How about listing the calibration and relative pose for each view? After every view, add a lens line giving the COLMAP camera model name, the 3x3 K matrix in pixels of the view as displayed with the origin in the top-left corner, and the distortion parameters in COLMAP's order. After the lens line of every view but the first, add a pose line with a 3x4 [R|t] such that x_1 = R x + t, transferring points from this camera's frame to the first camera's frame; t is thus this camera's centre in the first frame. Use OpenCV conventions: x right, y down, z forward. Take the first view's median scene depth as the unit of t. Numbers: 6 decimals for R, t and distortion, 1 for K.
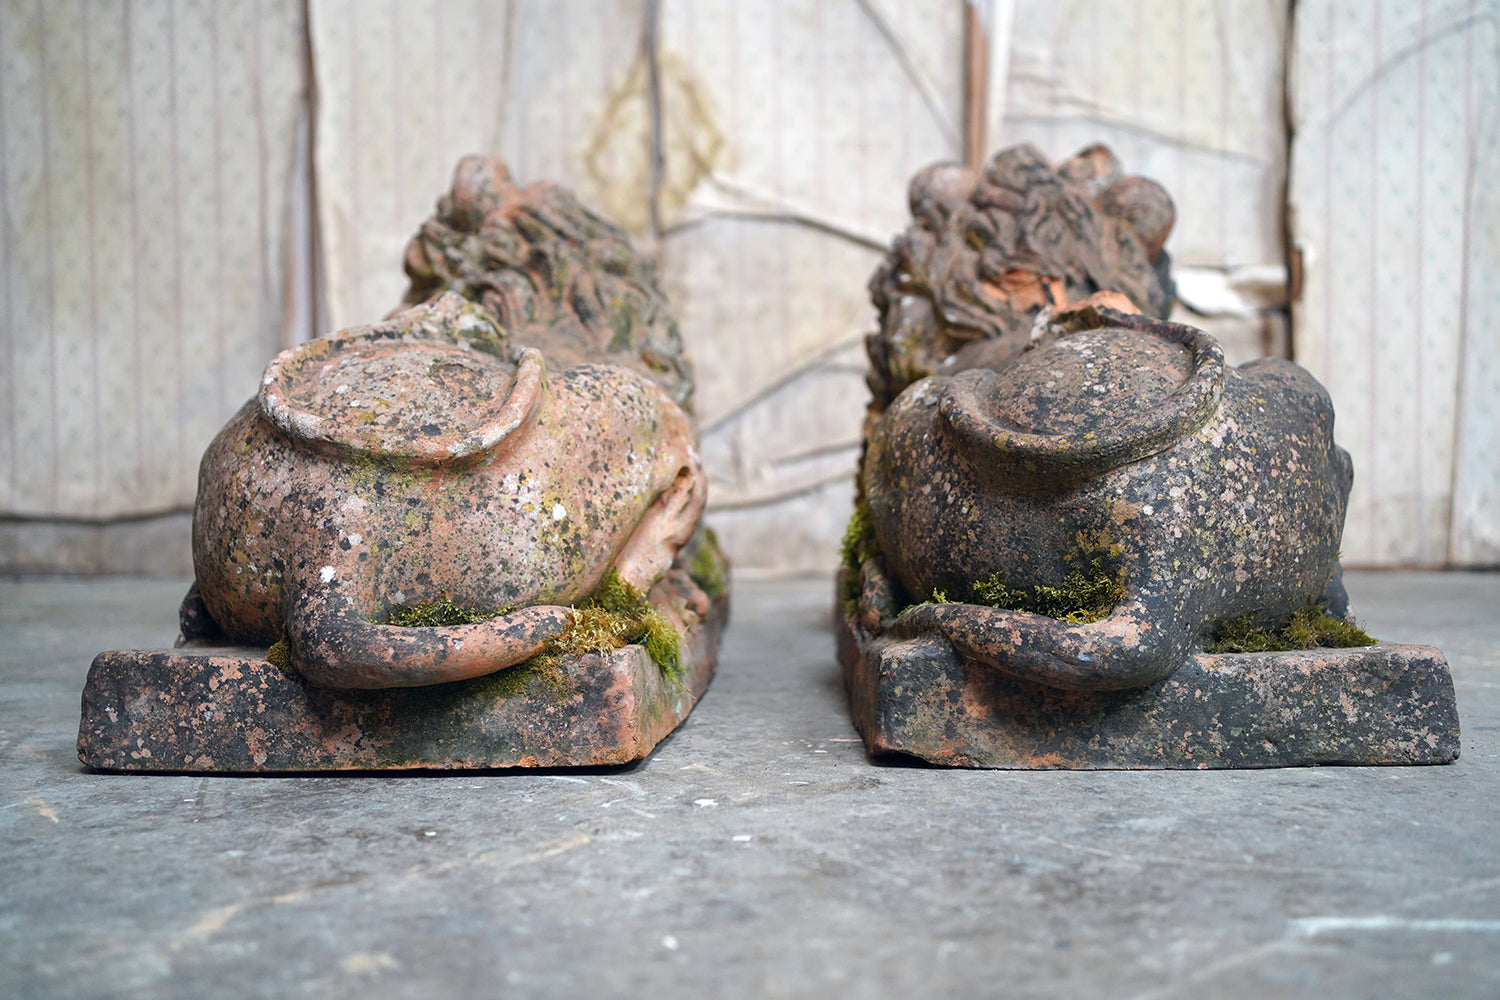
lens RADIAL K [[1512.8, 0, 750.0], [0, 1512.8, 500.0], [0, 0, 1]] dist [-0.030870, 0.169815]
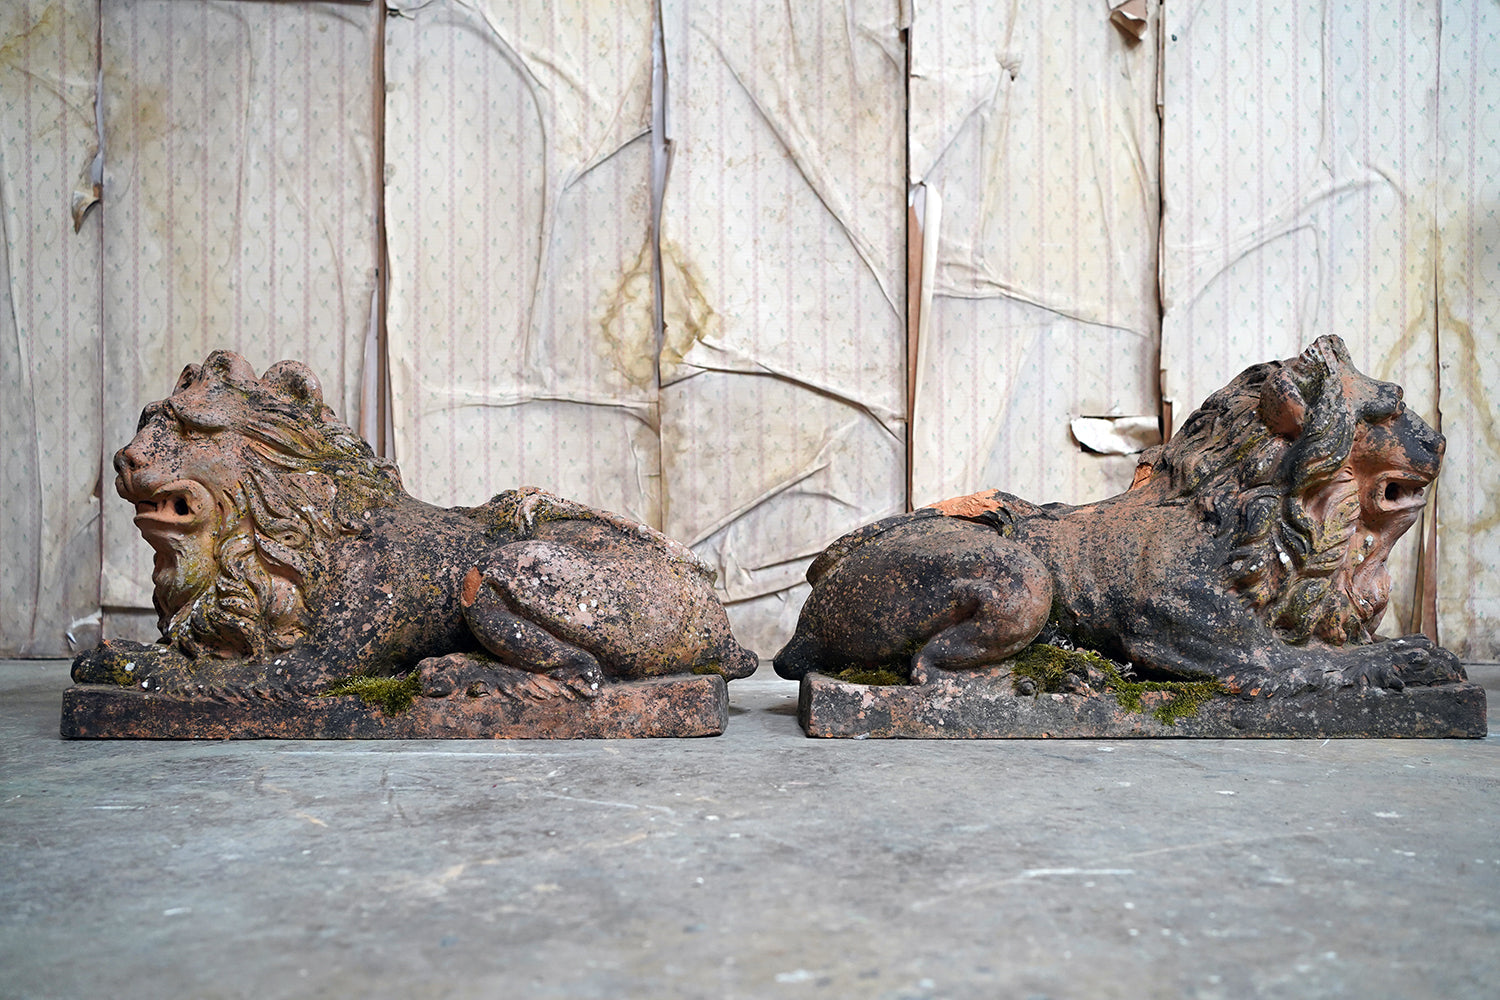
lens RADIAL K [[1517.0, 0, 750.8], [0, 1517.0, 502.5], [0, 0, 1]] dist [-0.031223, 0.163675]
pose [[0.999825, 0.006522, 0.017513, -0.006647], [-0.005800, 0.999144, -0.040956, -0.028725], [-0.017766, 0.040847, 0.999007, -0.249620]]
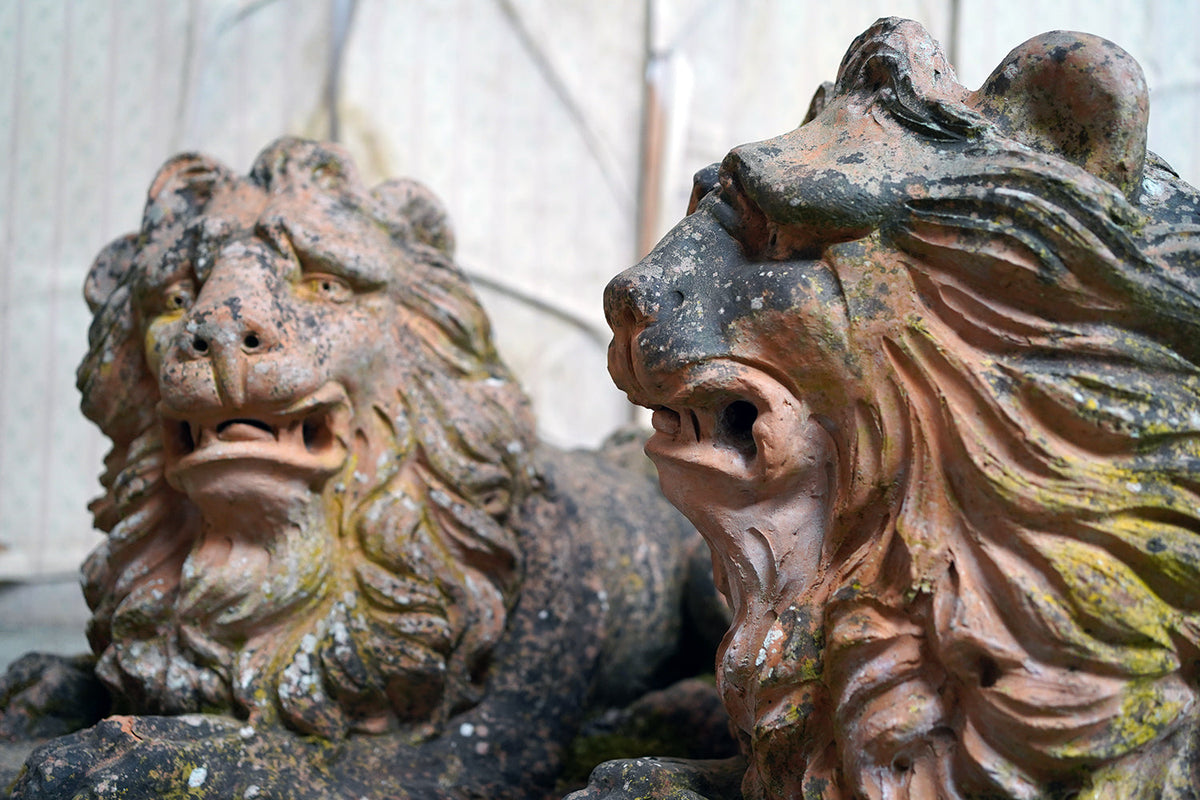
lens RADIAL K [[1210.4, 0, 604.5], [0, 1210.4, 394.6], [0, 0, 1]] dist [-0.035494, 0.180948]
pose [[0.753750, 0.067593, 0.653676, -0.465357], [-0.023497, 0.996832, -0.075983, -0.046729], [-0.656741, 0.041912, 0.752951, 0.293395]]
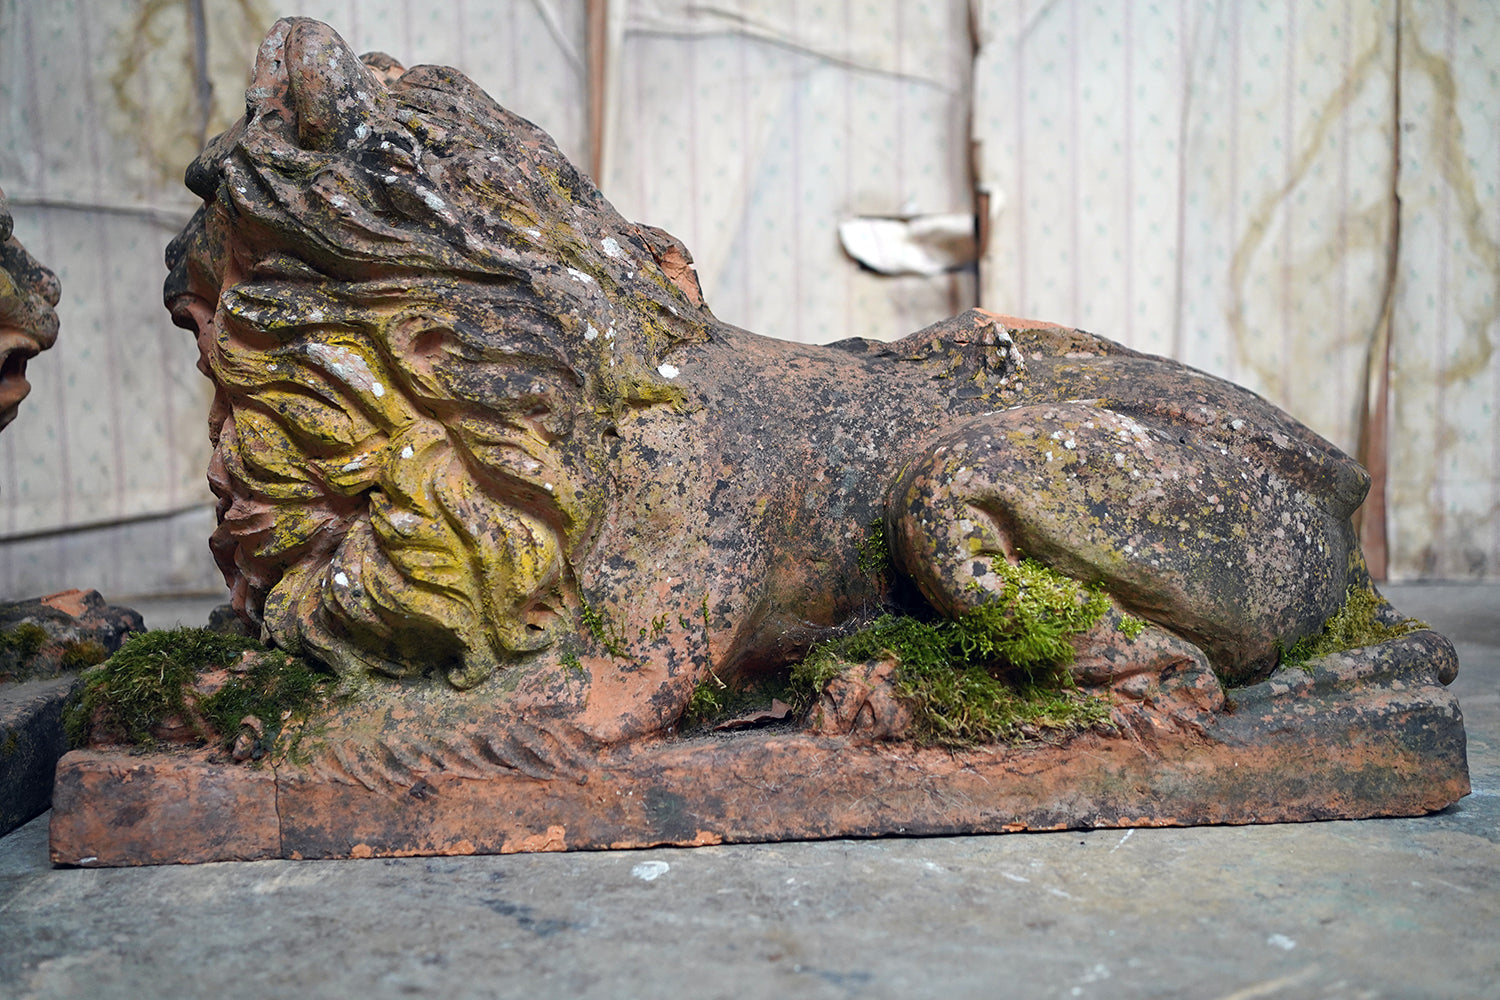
lens RADIAL K [[1513.0, 0, 755.6], [0, 1513.0, 493.2], [0, 0, 1]] dist [-0.035494, 0.180948]
pose [[0.999325, -0.014392, 0.033786, 0.204190], [0.012816, 0.998840, 0.046410, -0.041835], [-0.034414, -0.045945, 0.998351, 0.172962]]
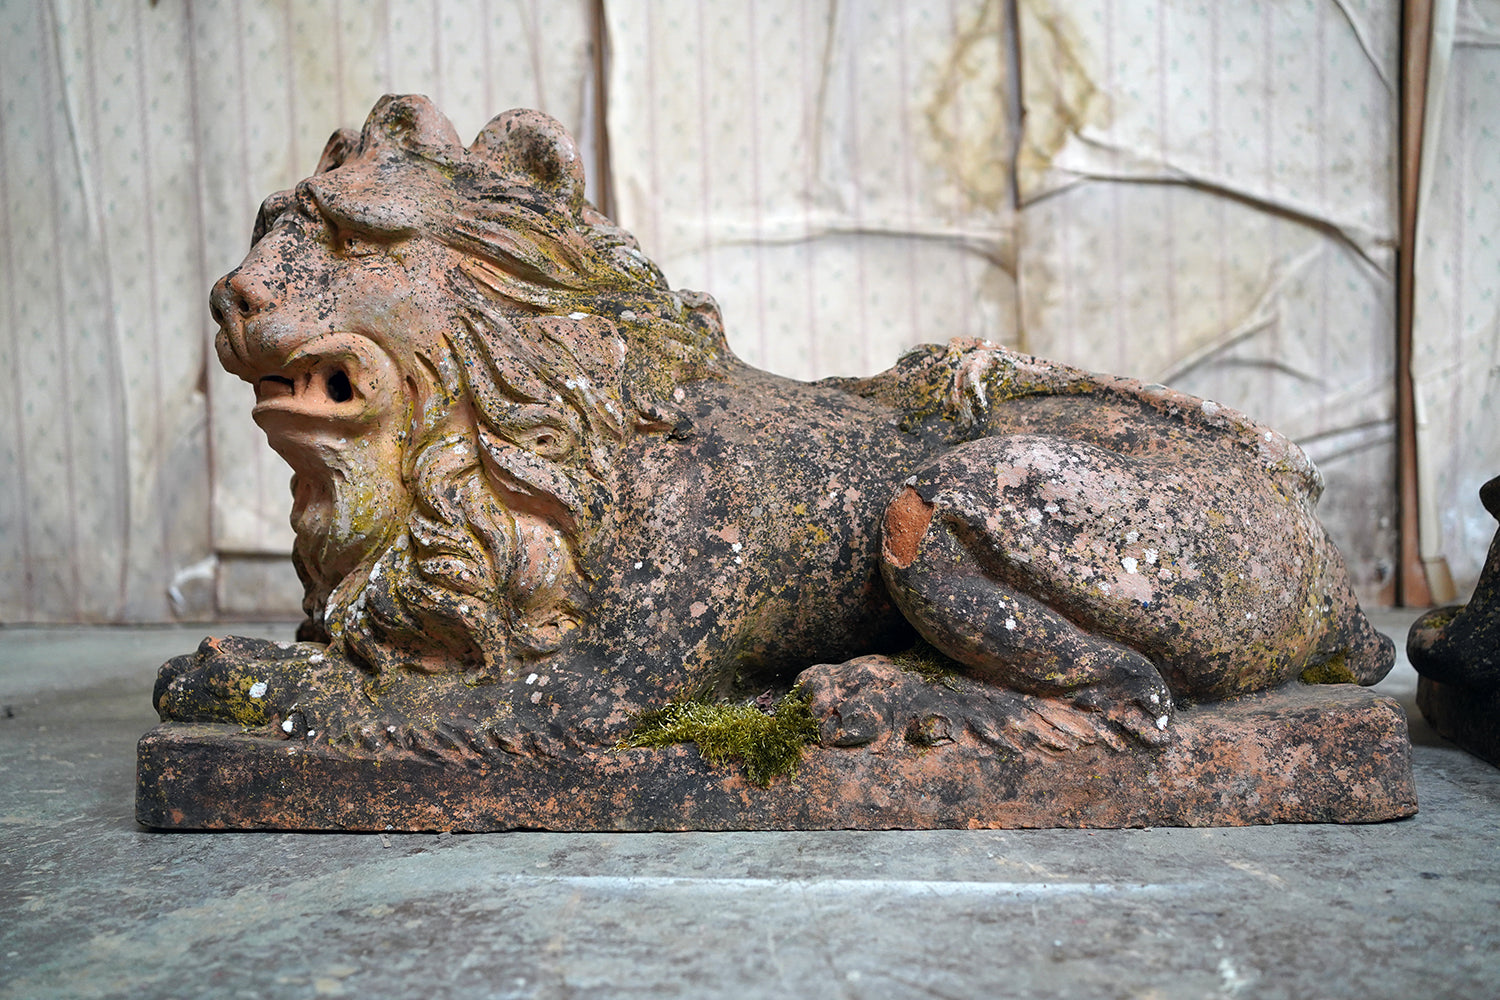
lens RADIAL K [[1512.8, 0, 750.0], [0, 1512.8, 500.0], [0, 0, 1]] dist [-0.030870, 0.169815]
pose [[0.998436, -0.015035, -0.053840, -0.165836], [0.016065, 0.999695, 0.018761, -0.032158], [0.053541, -0.019596, 0.998373, 0.164228]]
